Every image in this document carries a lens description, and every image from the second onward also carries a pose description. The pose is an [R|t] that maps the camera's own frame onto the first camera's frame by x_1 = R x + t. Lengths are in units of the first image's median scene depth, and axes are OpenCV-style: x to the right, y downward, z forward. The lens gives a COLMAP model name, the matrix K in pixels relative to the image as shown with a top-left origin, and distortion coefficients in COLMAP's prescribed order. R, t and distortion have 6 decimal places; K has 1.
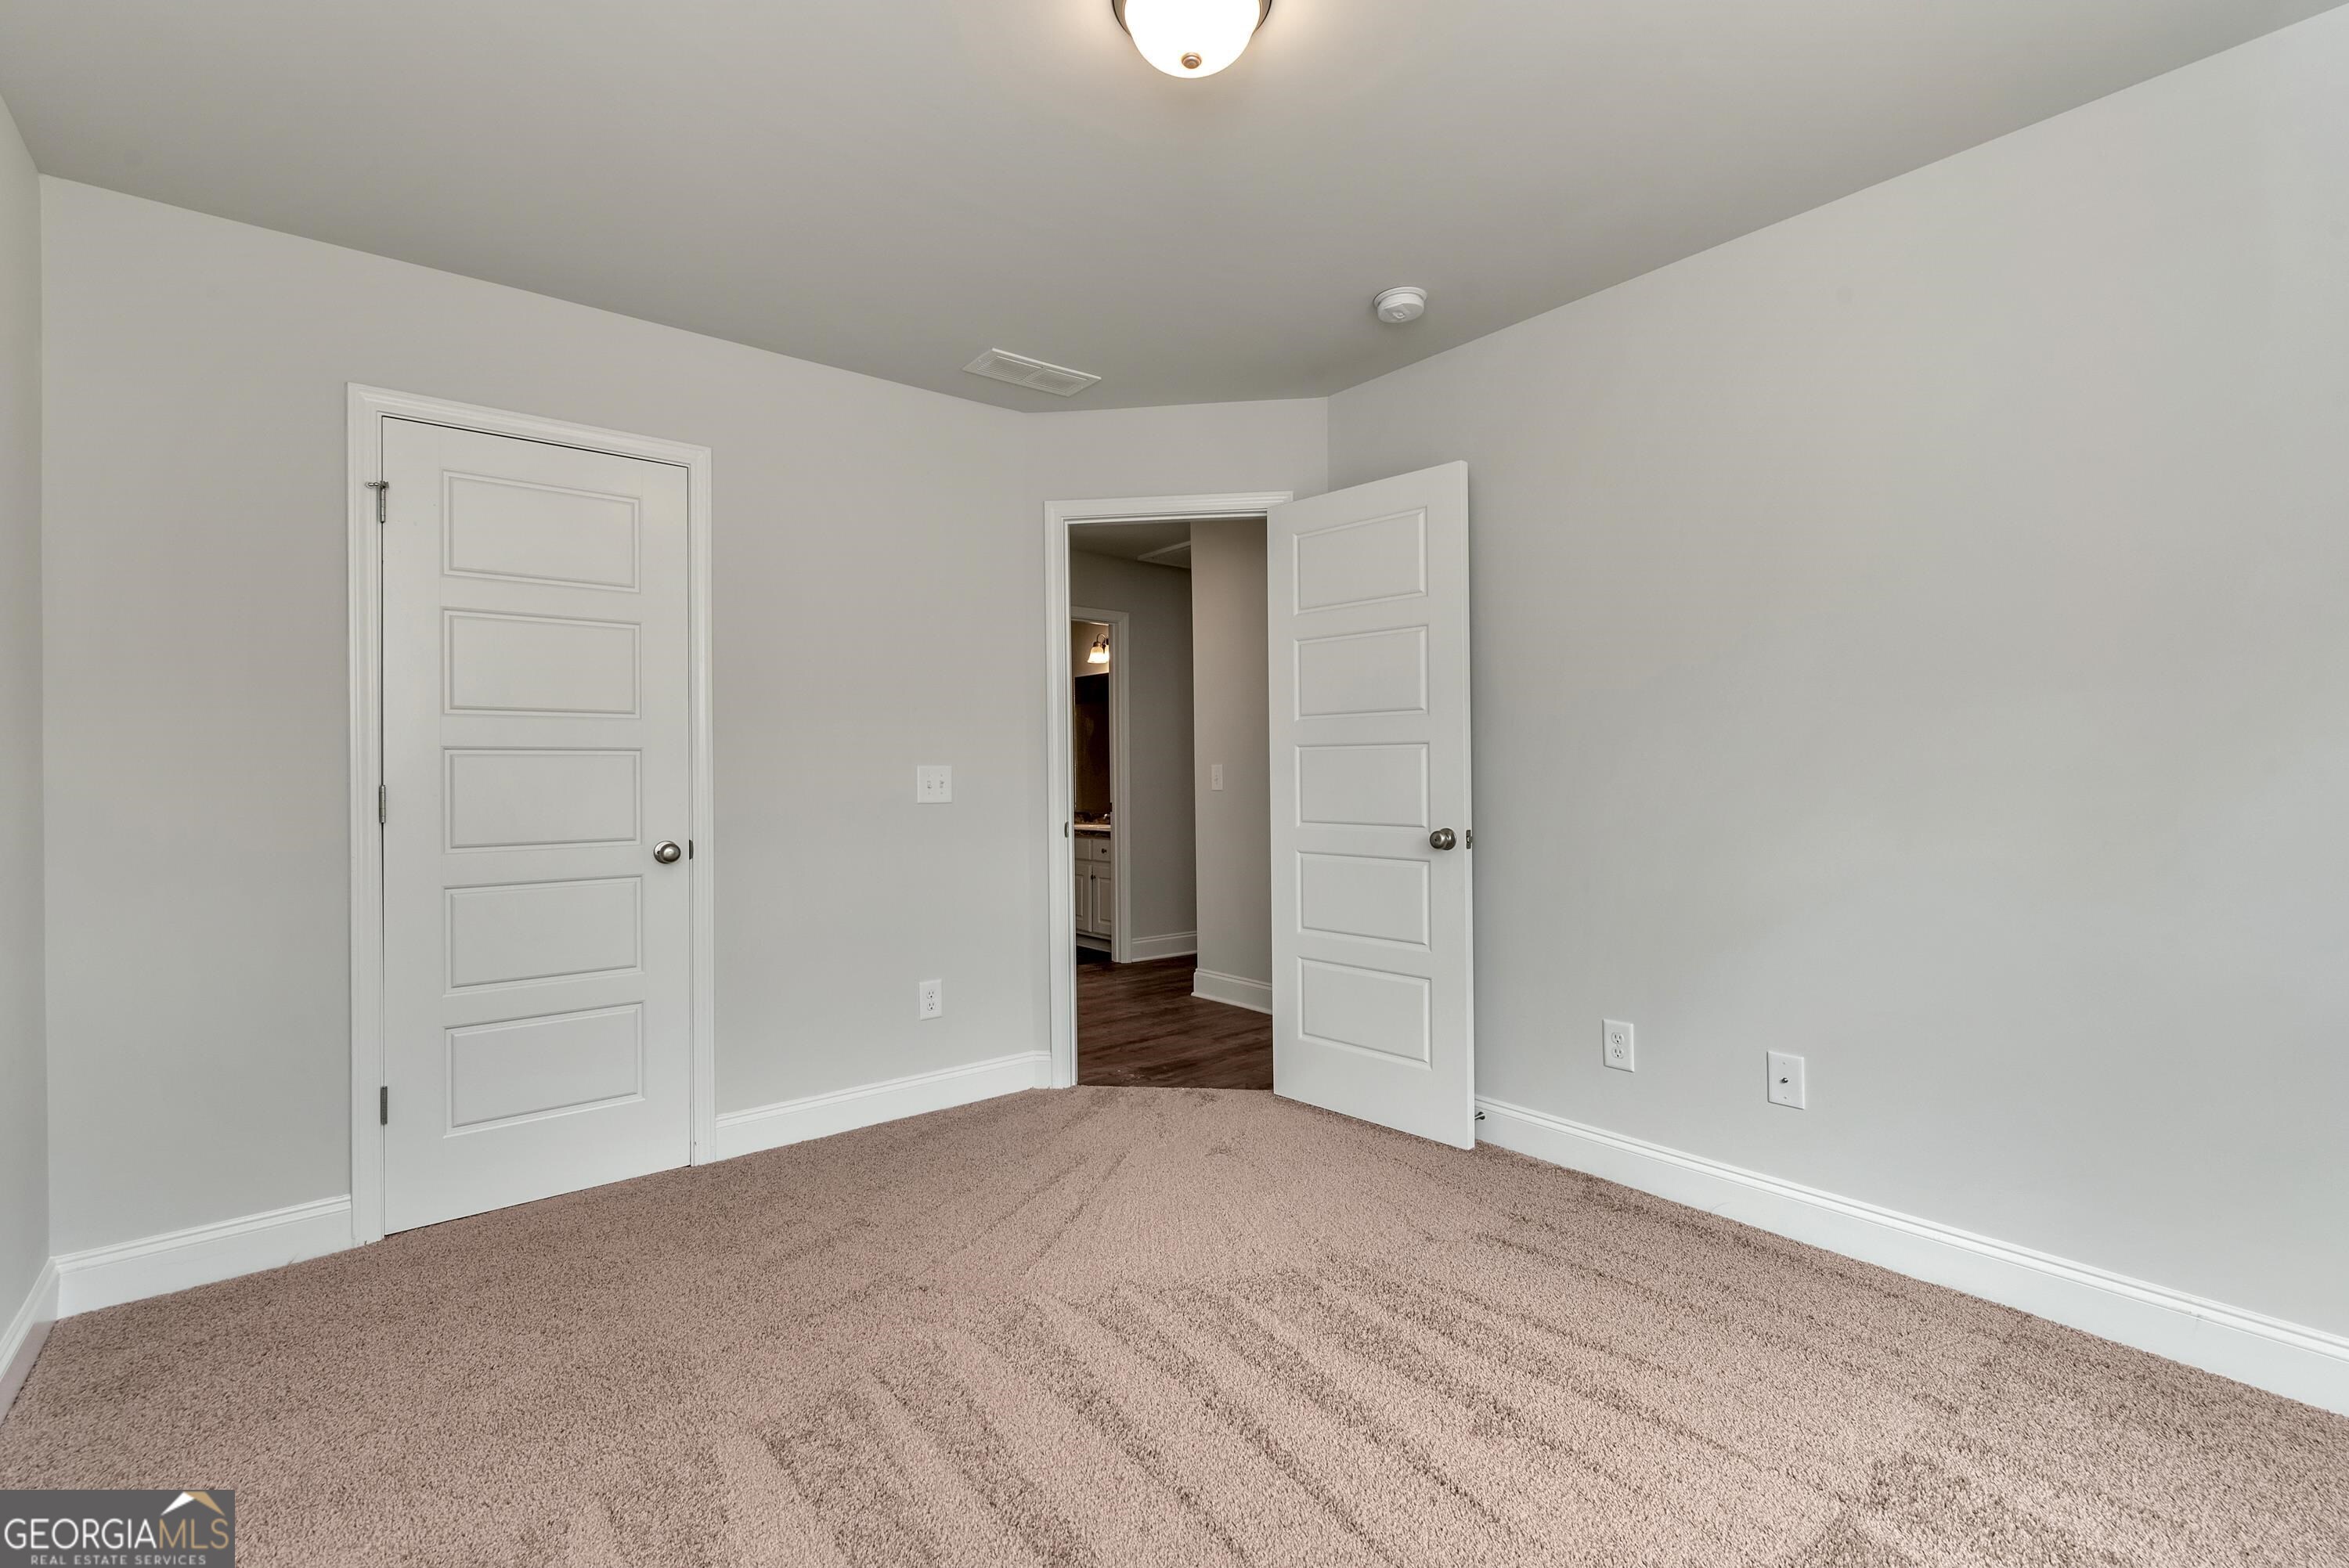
lens RADIAL K [[1038.2, 0, 1187.4], [0, 1038.2, 769.2], [0, 0, 1]] dist [0.001102, -0.000457]
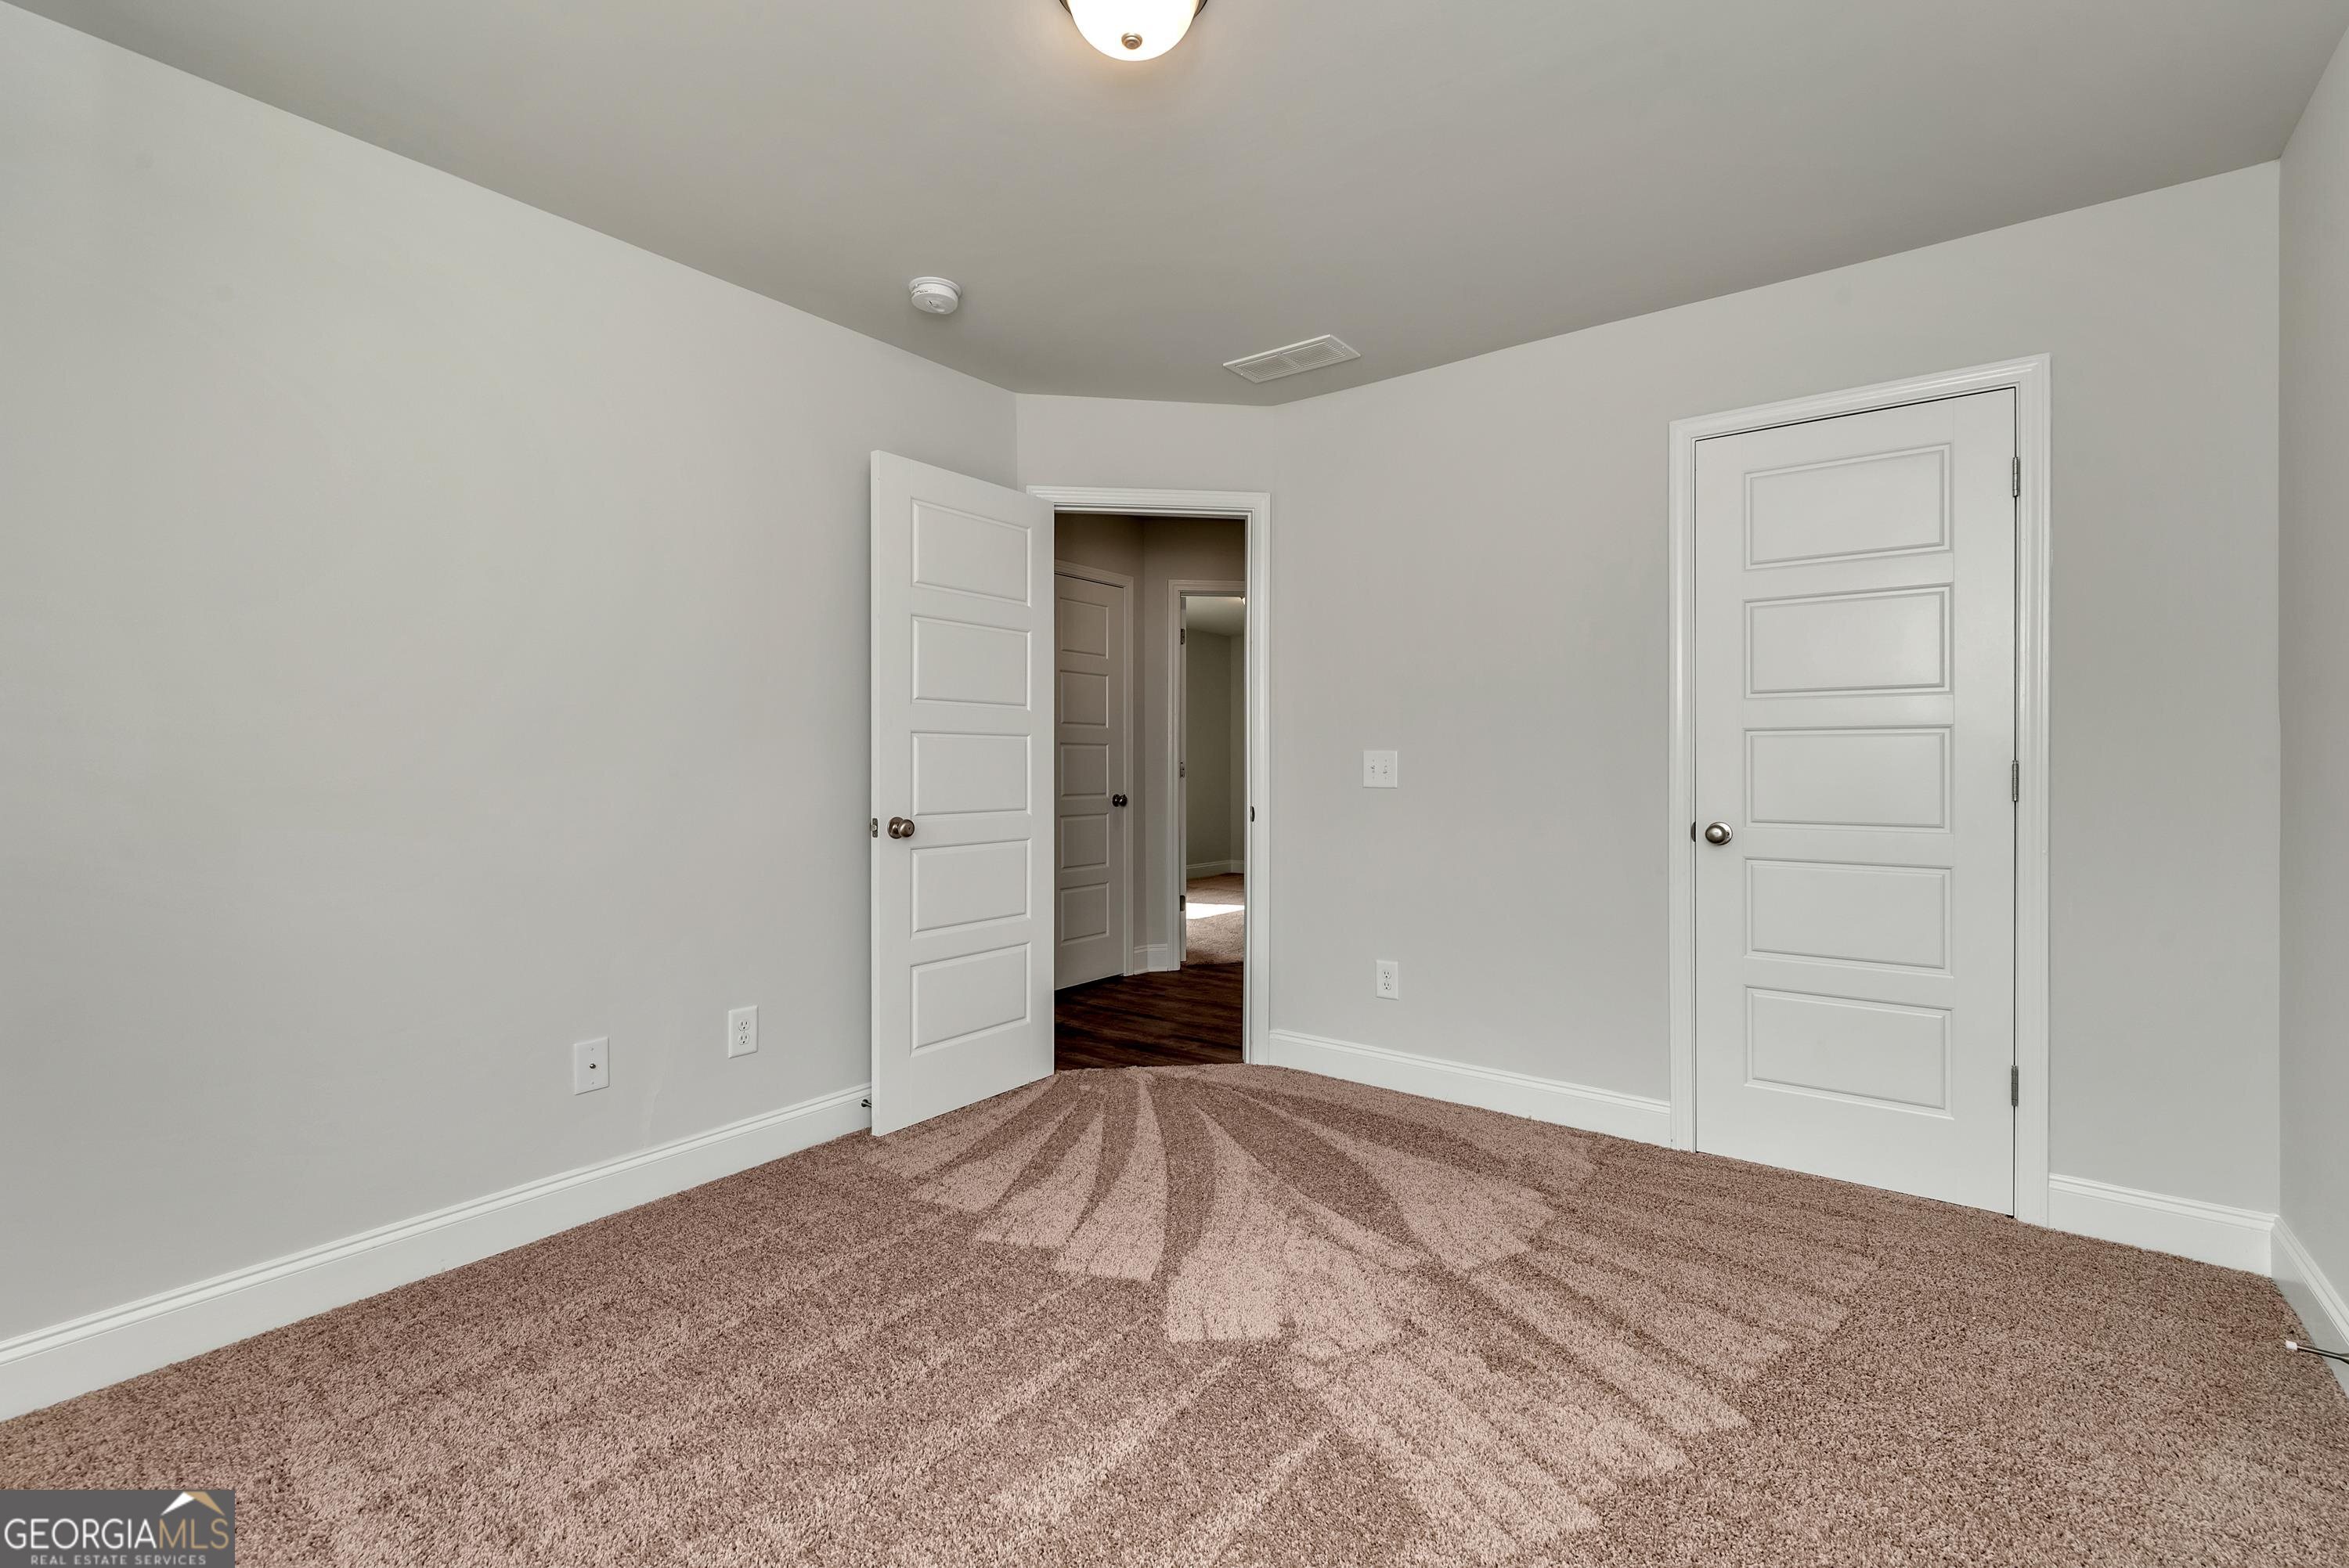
lens RADIAL K [[1038.2, 0, 1183.8], [0, 1038.2, 779.9], [0, 0, 1]] dist [0.001102, -0.000457]
pose [[0.218117, 0.031029, -0.975429, 0.236822], [0.000460, 0.999491, 0.031897, -0.002507], [0.975922, -0.007406, 0.217992, 0.196764]]
